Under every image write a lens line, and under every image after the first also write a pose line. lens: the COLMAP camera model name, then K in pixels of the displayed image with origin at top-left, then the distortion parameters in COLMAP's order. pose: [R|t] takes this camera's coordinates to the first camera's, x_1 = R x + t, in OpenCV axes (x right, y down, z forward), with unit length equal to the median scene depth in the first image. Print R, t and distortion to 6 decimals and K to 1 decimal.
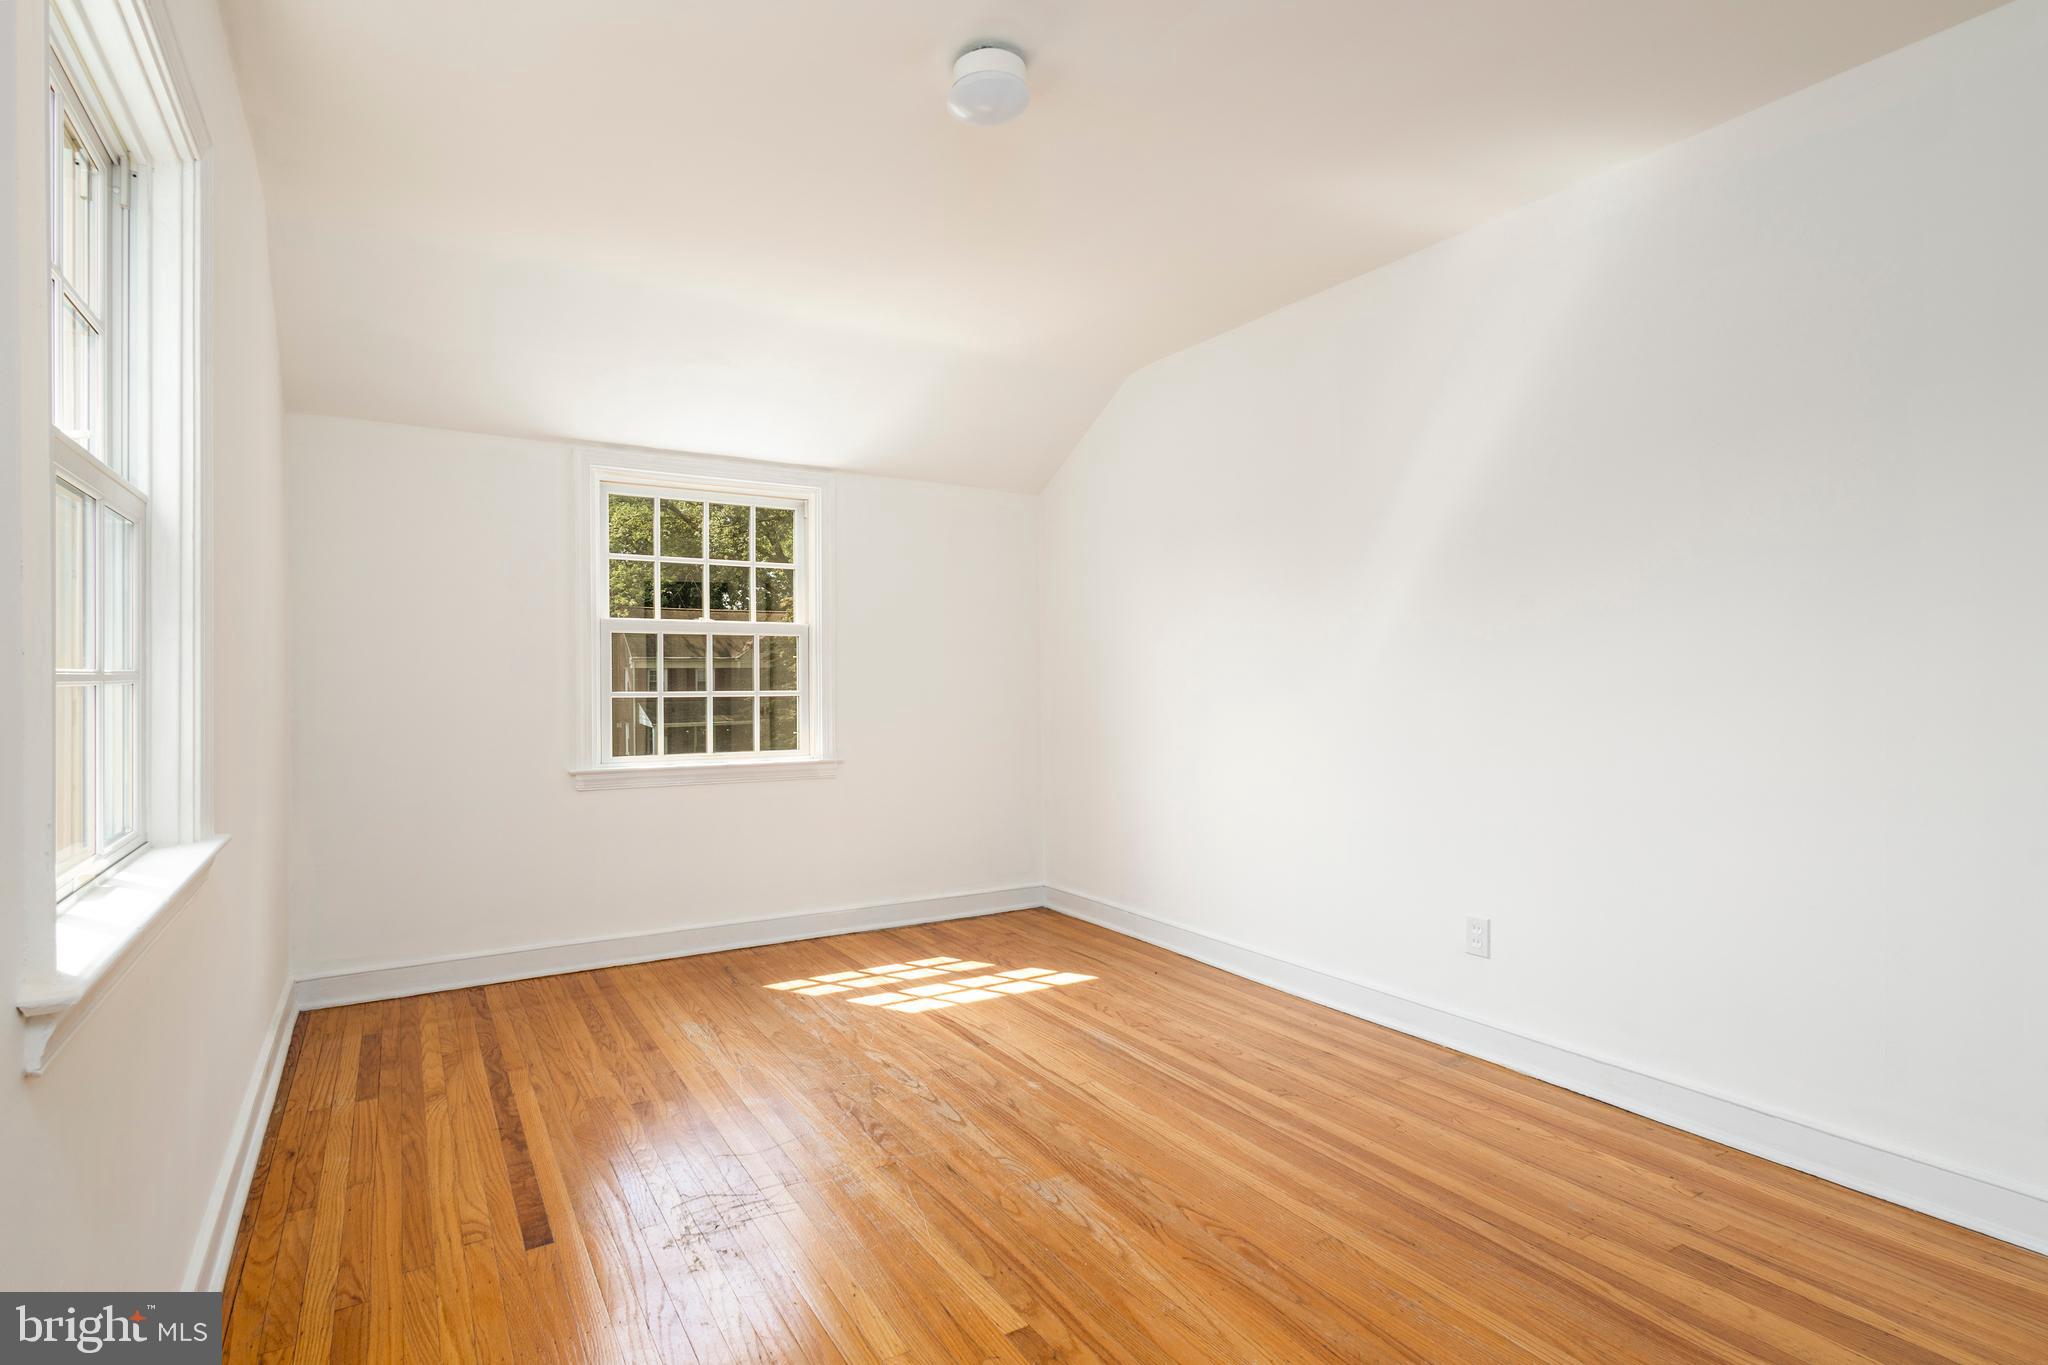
lens RADIAL K [[927.2, 0, 1018.8], [0, 927.2, 678.2], [0, 0, 1]] dist [0.001017, 0.000451]
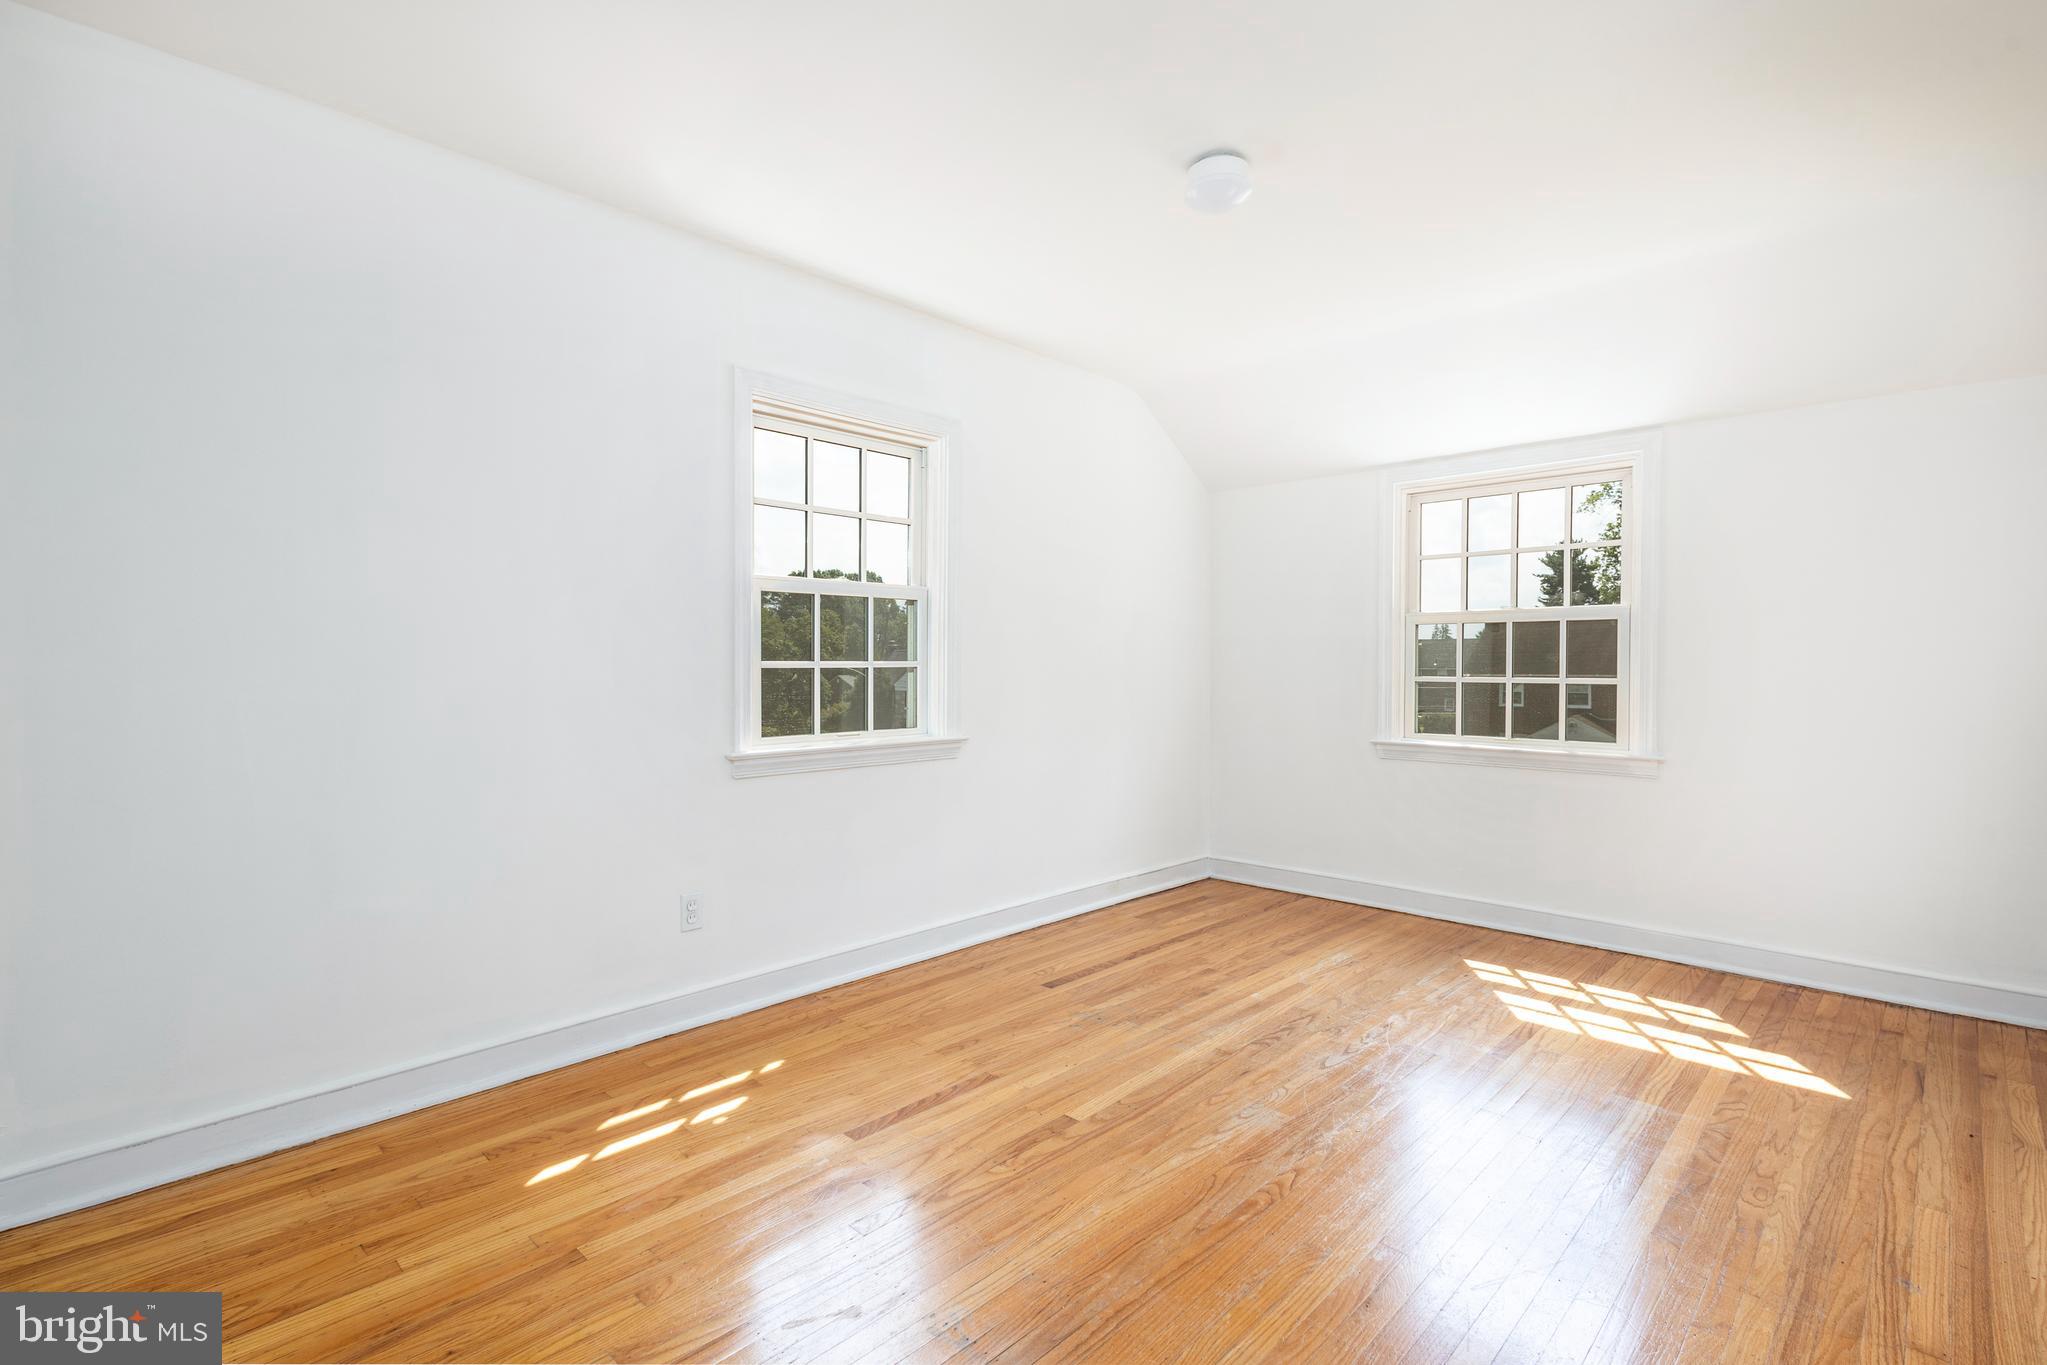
lens RADIAL K [[926.7, 0, 1016.4], [0, 926.7, 677.0], [0, 0, 1]] dist [0.001017, 0.000451]
pose [[0.304045, 0.015421, -0.952533, 0.566282], [0.000784, 0.999865, 0.016437, -0.004353], [0.952657, -0.005745, 0.303992, 0.202709]]
